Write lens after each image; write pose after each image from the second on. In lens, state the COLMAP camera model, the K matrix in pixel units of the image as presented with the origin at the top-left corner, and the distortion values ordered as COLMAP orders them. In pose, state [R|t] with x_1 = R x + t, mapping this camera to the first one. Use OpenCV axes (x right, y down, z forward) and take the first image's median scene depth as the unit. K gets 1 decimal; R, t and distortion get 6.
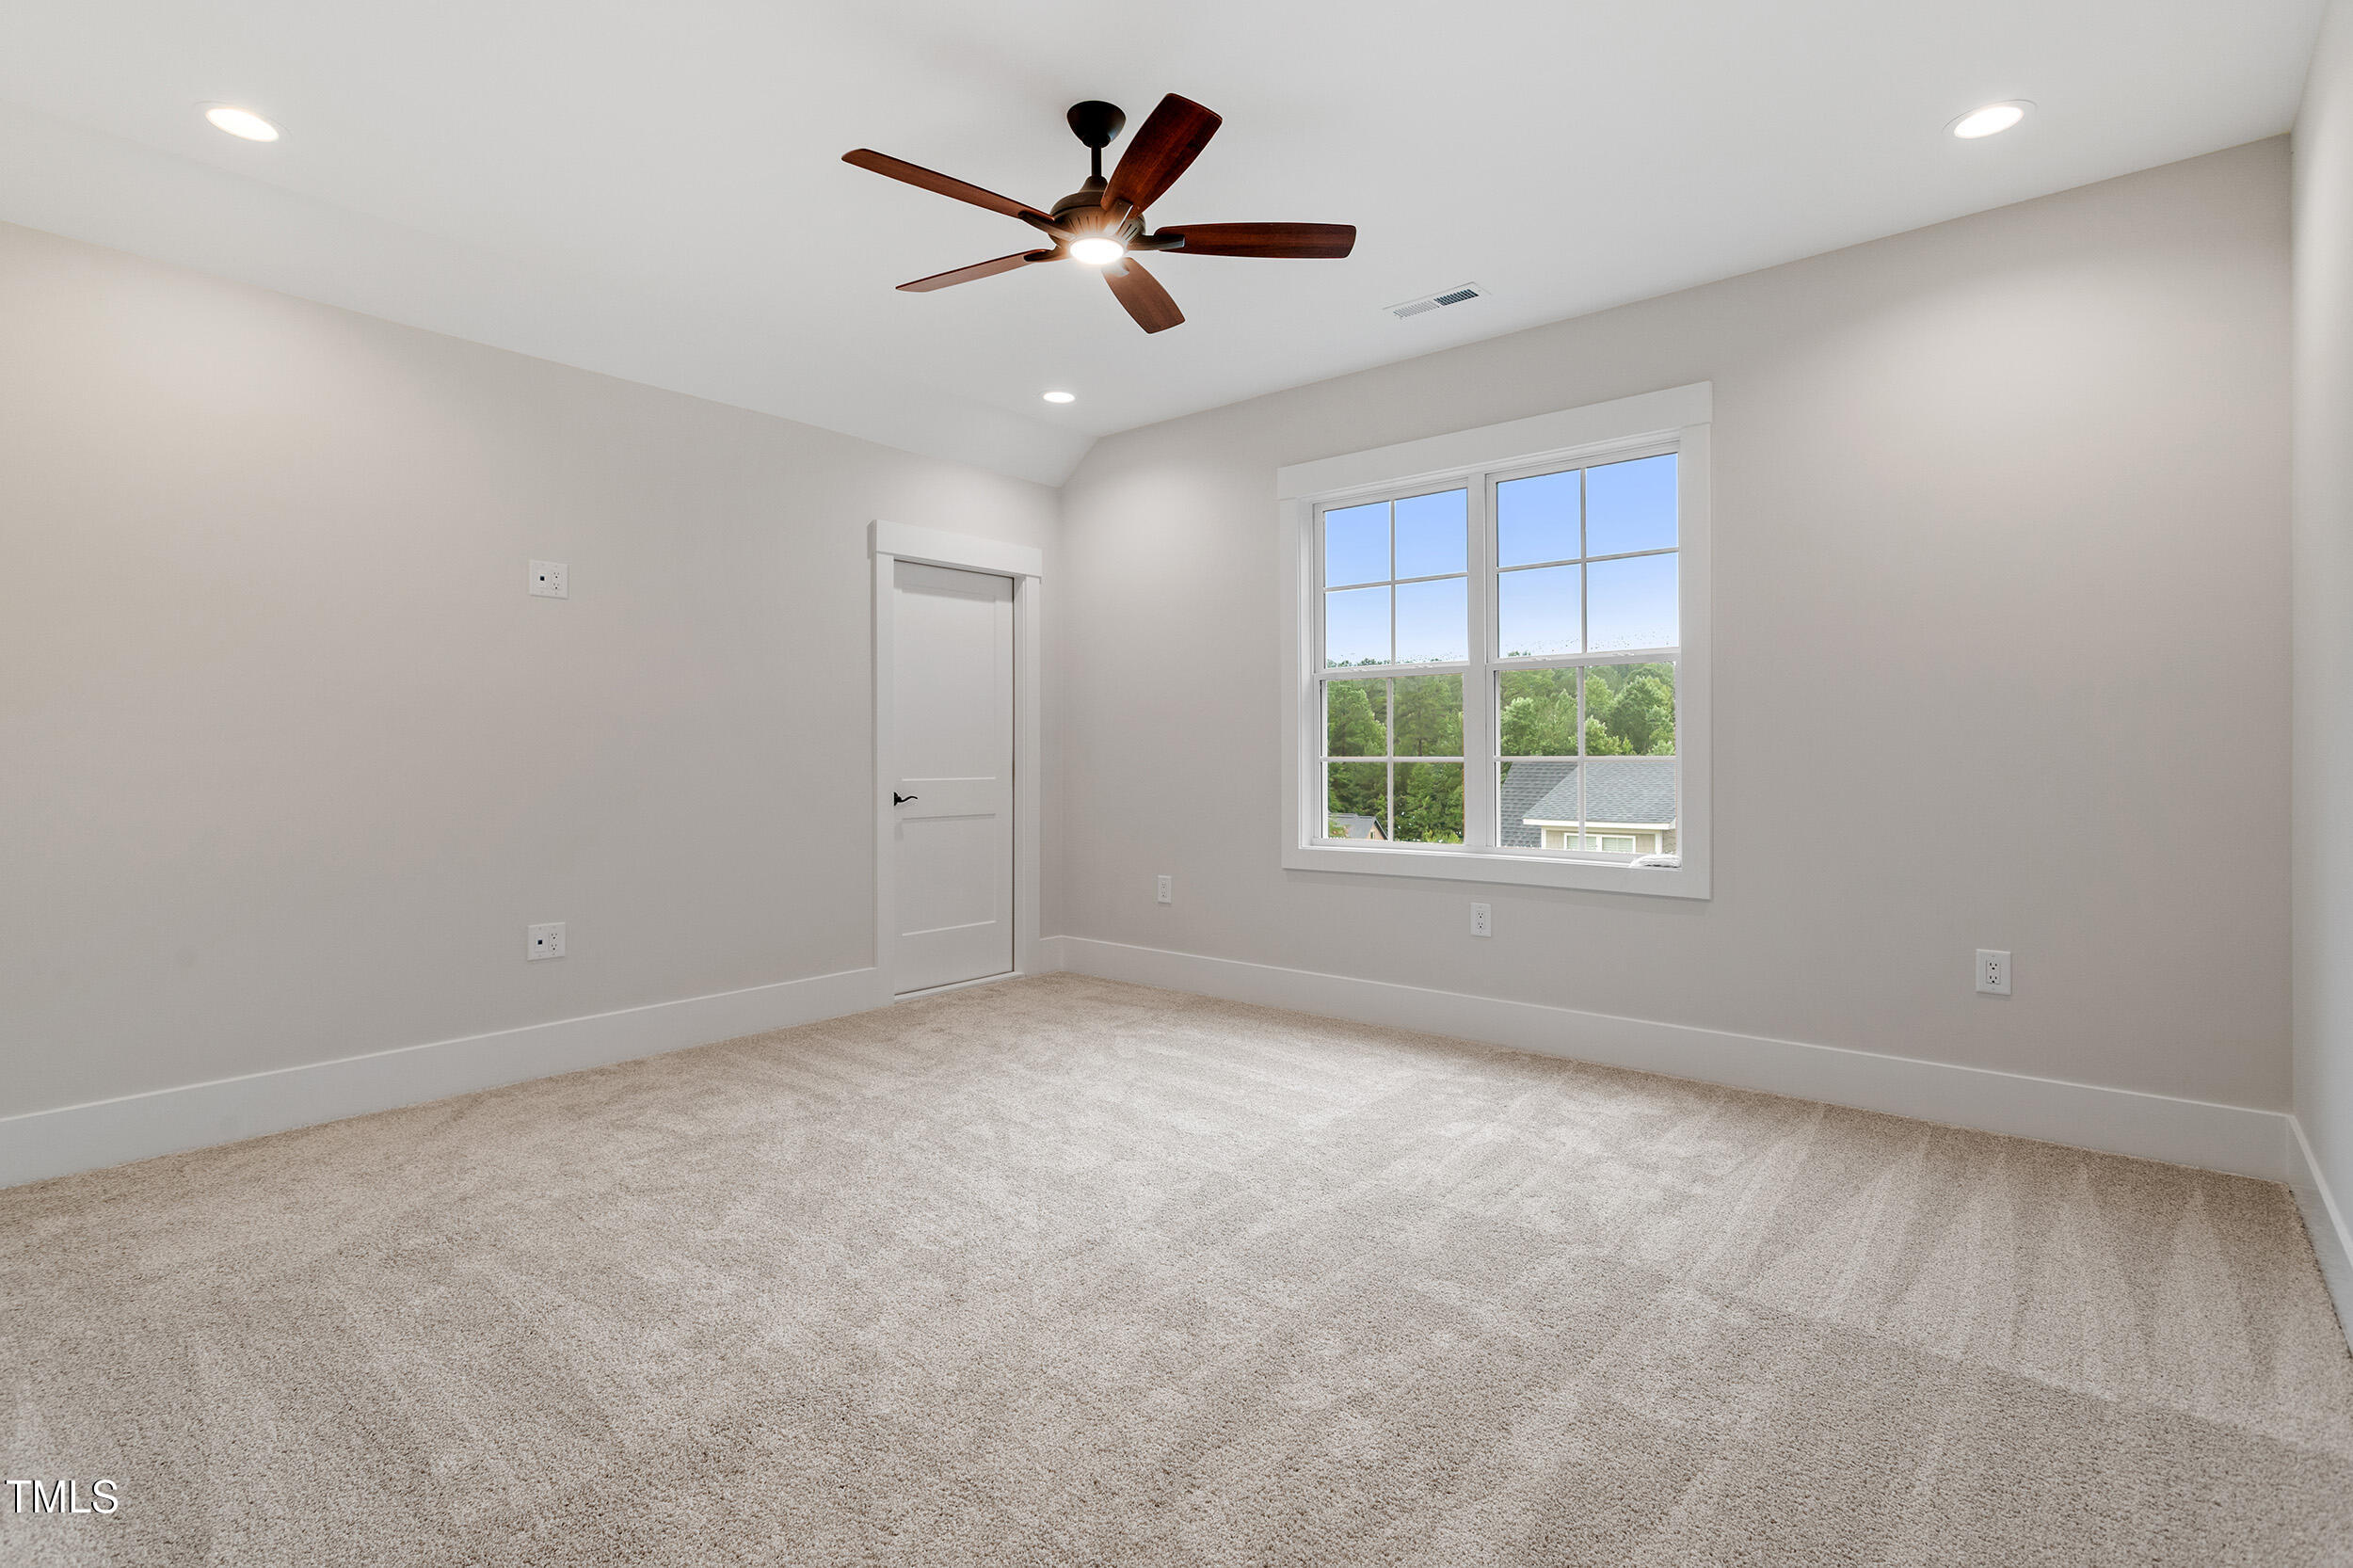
lens RADIAL K [[1136.2, 0, 1177.2], [0, 1136.2, 753.1], [0, 0, 1]] dist [0.000987, 0.000073]
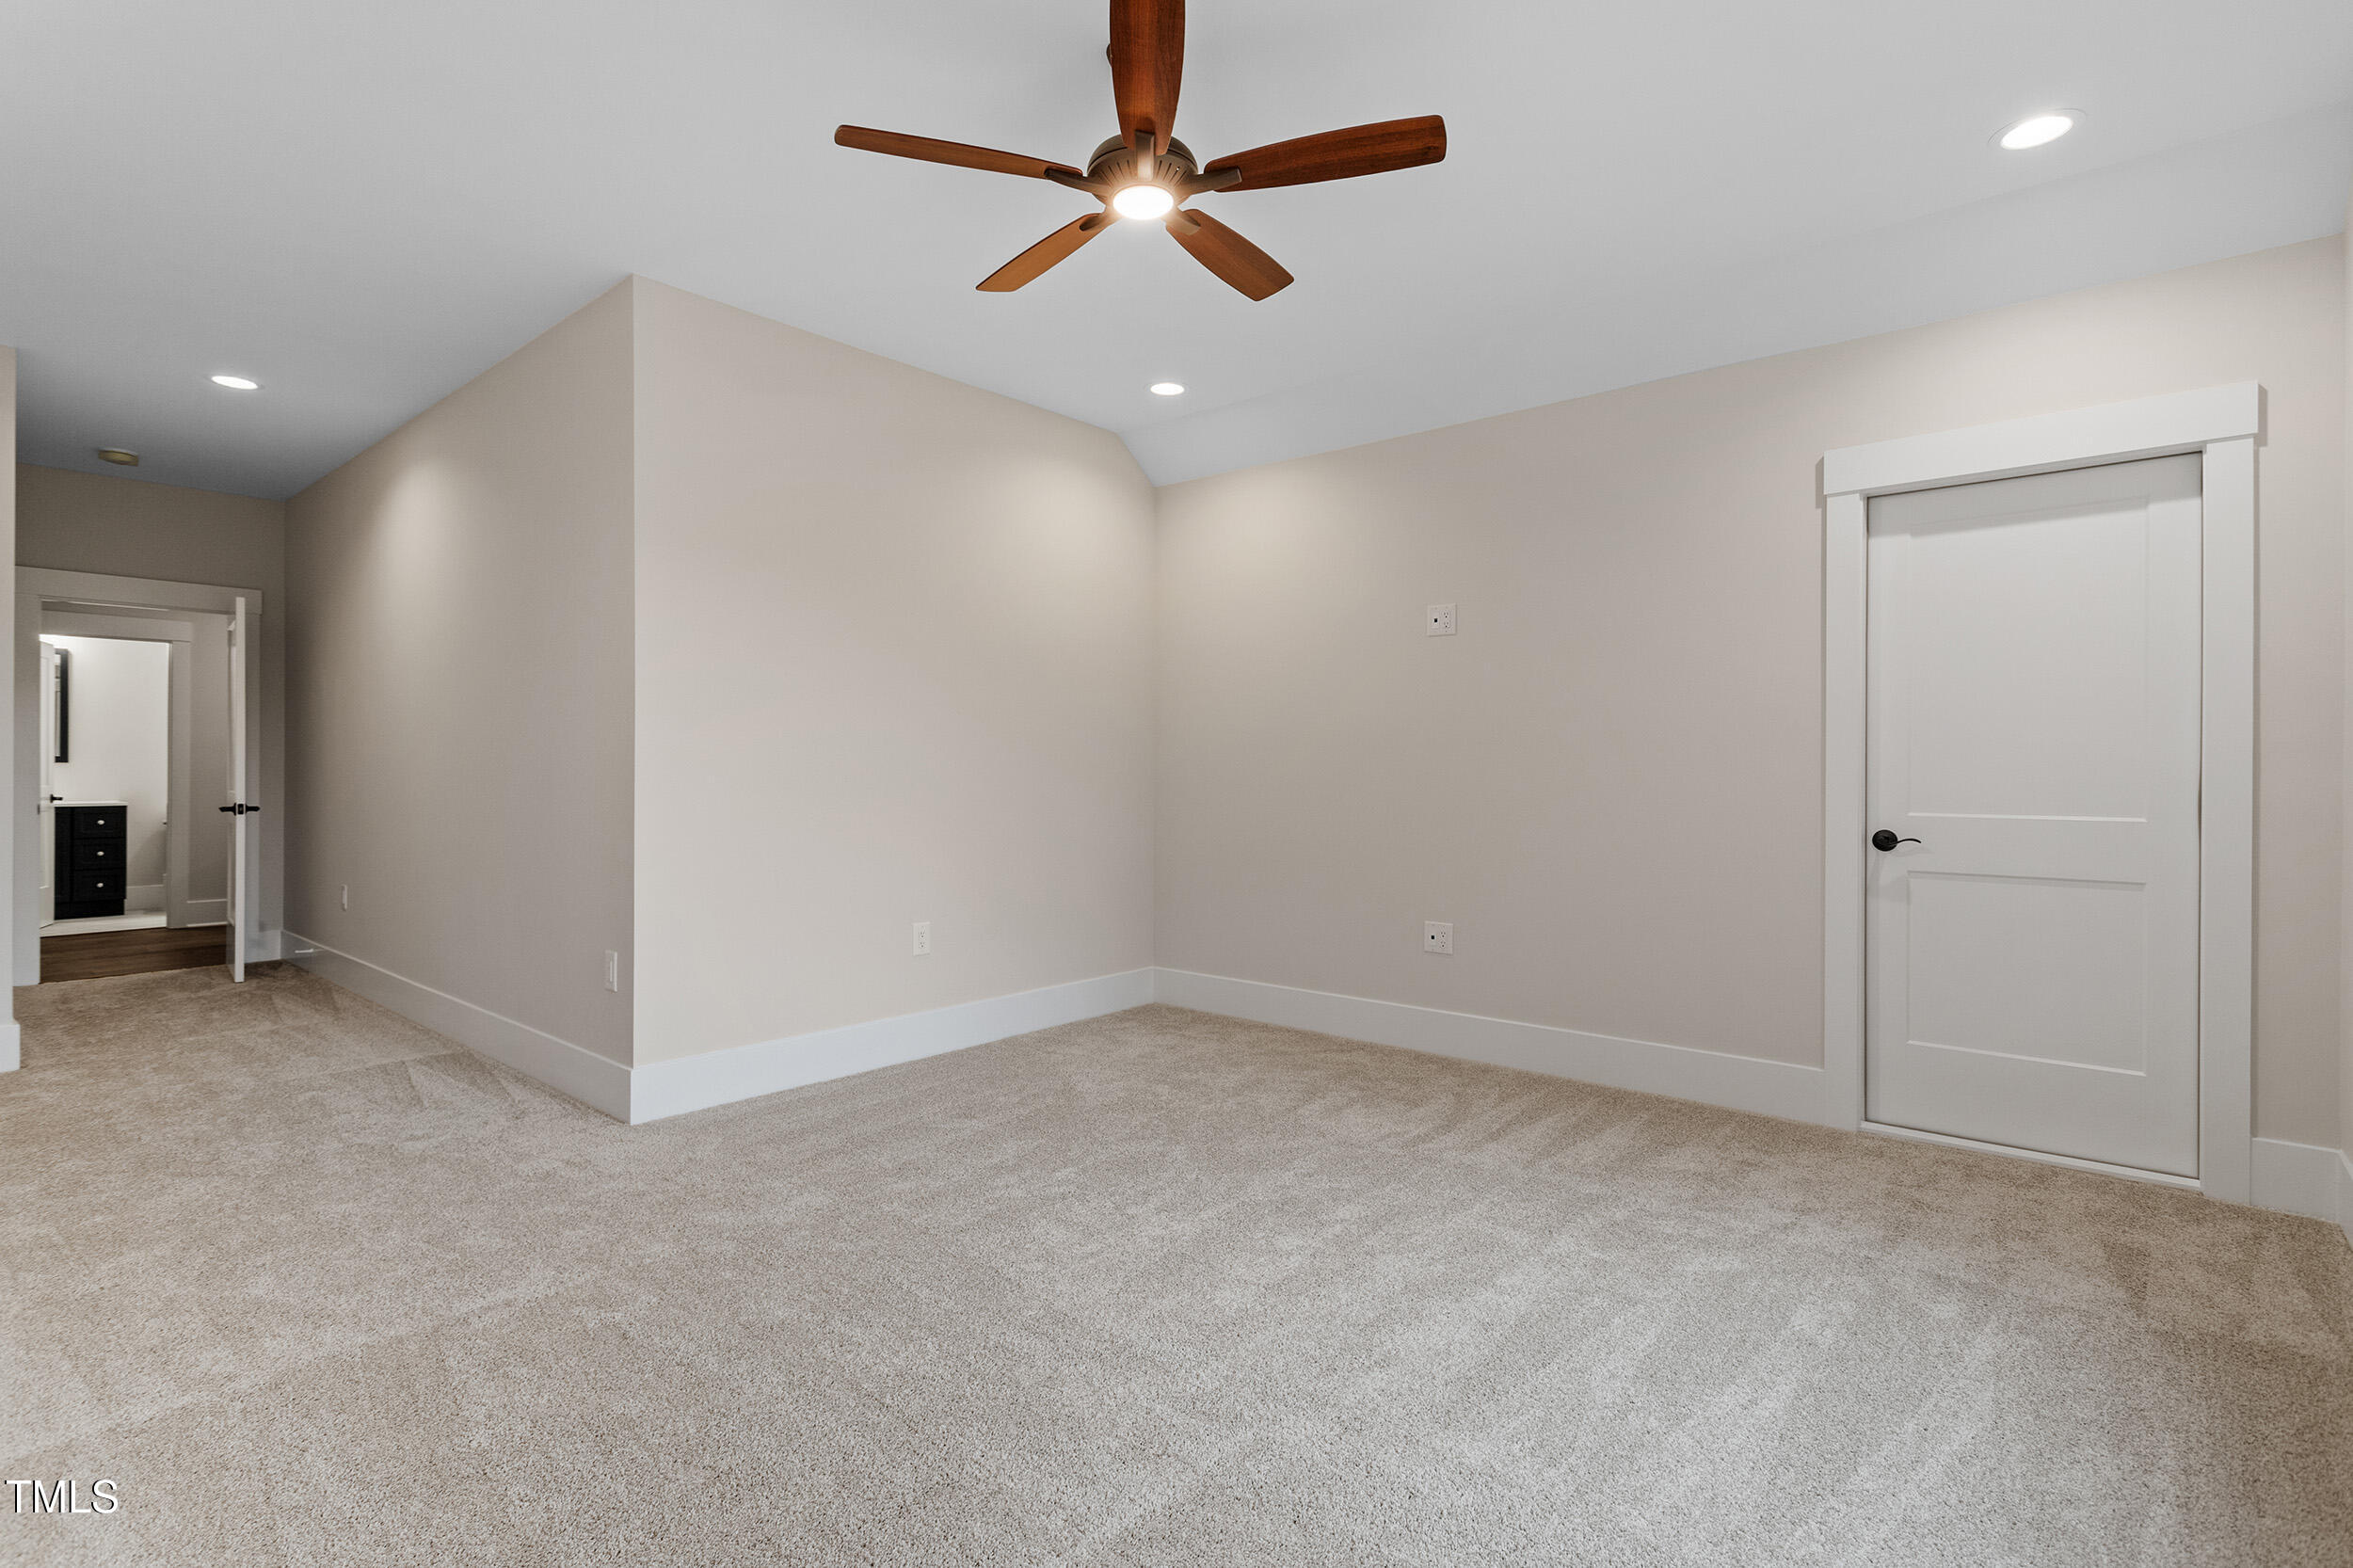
lens RADIAL K [[1122.8, 0, 1176.5], [0, 1122.8, 784.0], [0, 0, 1]] dist [0.001577, 0.000129]
pose [[-0.005038, 0.014299, -0.999885, 0.670885], [-0.000394, 0.999898, 0.014301, -0.006047], [0.999987, 0.000466, -0.005032, 0.867720]]
